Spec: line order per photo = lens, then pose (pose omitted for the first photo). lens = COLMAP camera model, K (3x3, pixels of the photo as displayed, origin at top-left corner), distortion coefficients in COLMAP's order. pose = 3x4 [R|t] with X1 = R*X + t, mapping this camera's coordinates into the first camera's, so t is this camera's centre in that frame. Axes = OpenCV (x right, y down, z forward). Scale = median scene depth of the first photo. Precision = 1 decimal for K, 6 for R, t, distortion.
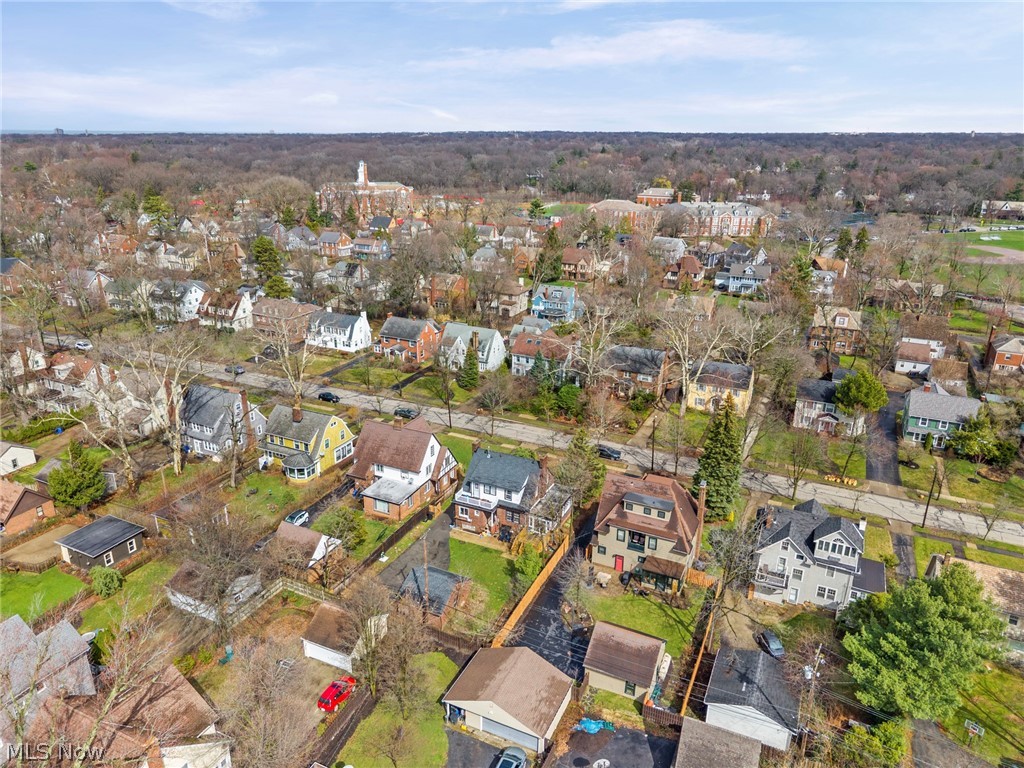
lens RADIAL K [[701.5, 0, 512.0], [0, 701.5, 384.0], [0, 0, 1]] dist [0.001689, -0.000082]
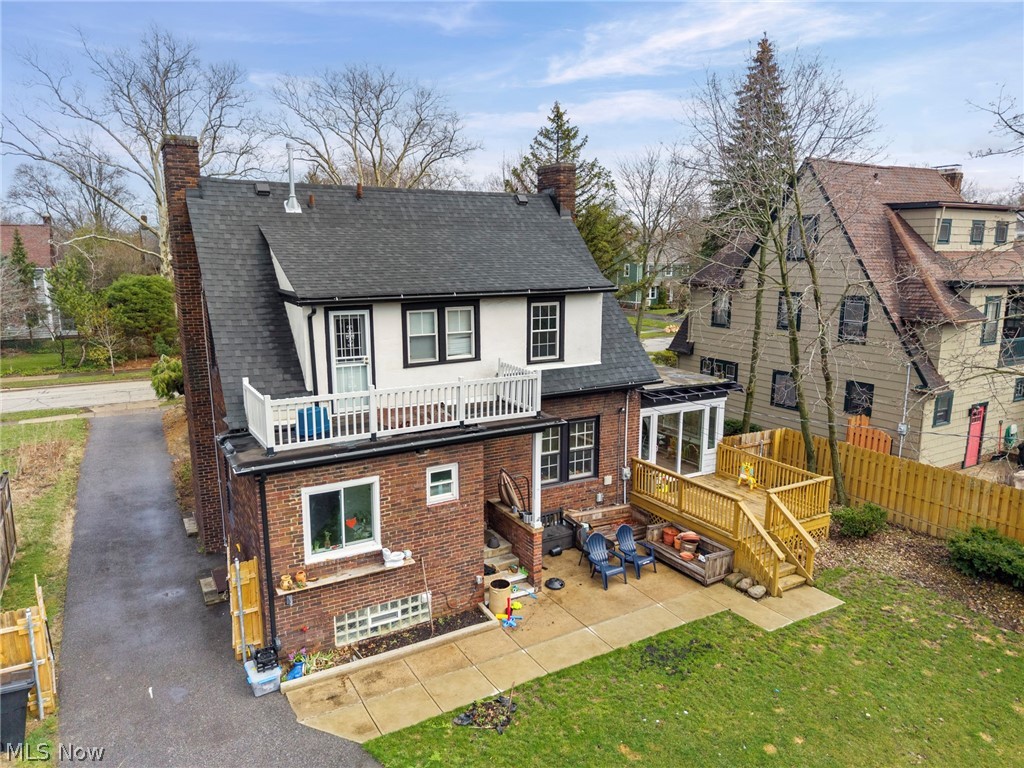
lens RADIAL K [[696.9, 0, 493.3], [0, 696.9, 385.4], [0, 0, 1]] dist [0.002193, 0.000671]
pose [[0.574467, -0.157532, 0.803226, -0.171500], [0.297362, 0.954425, -0.025488, 0.187178], [-0.762603, 0.253490, 0.595129, 0.978798]]
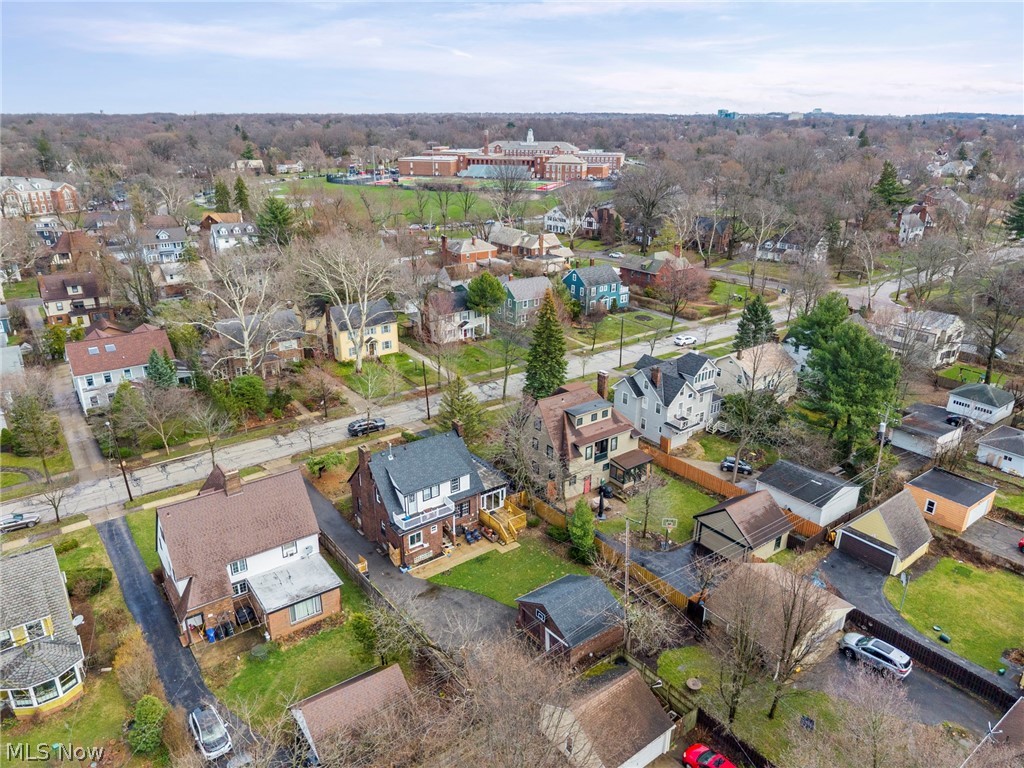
lens RADIAL K [[701.5, 0, 512.0], [0, 701.5, 384.0], [0, 0, 1]] dist [0.001689, -0.000082]
pose [[0.449045, -0.307416, 0.838960, -0.608765], [0.309773, 0.934277, 0.176540, -0.055148], [-0.838092, 0.180613, 0.514762, 0.594714]]
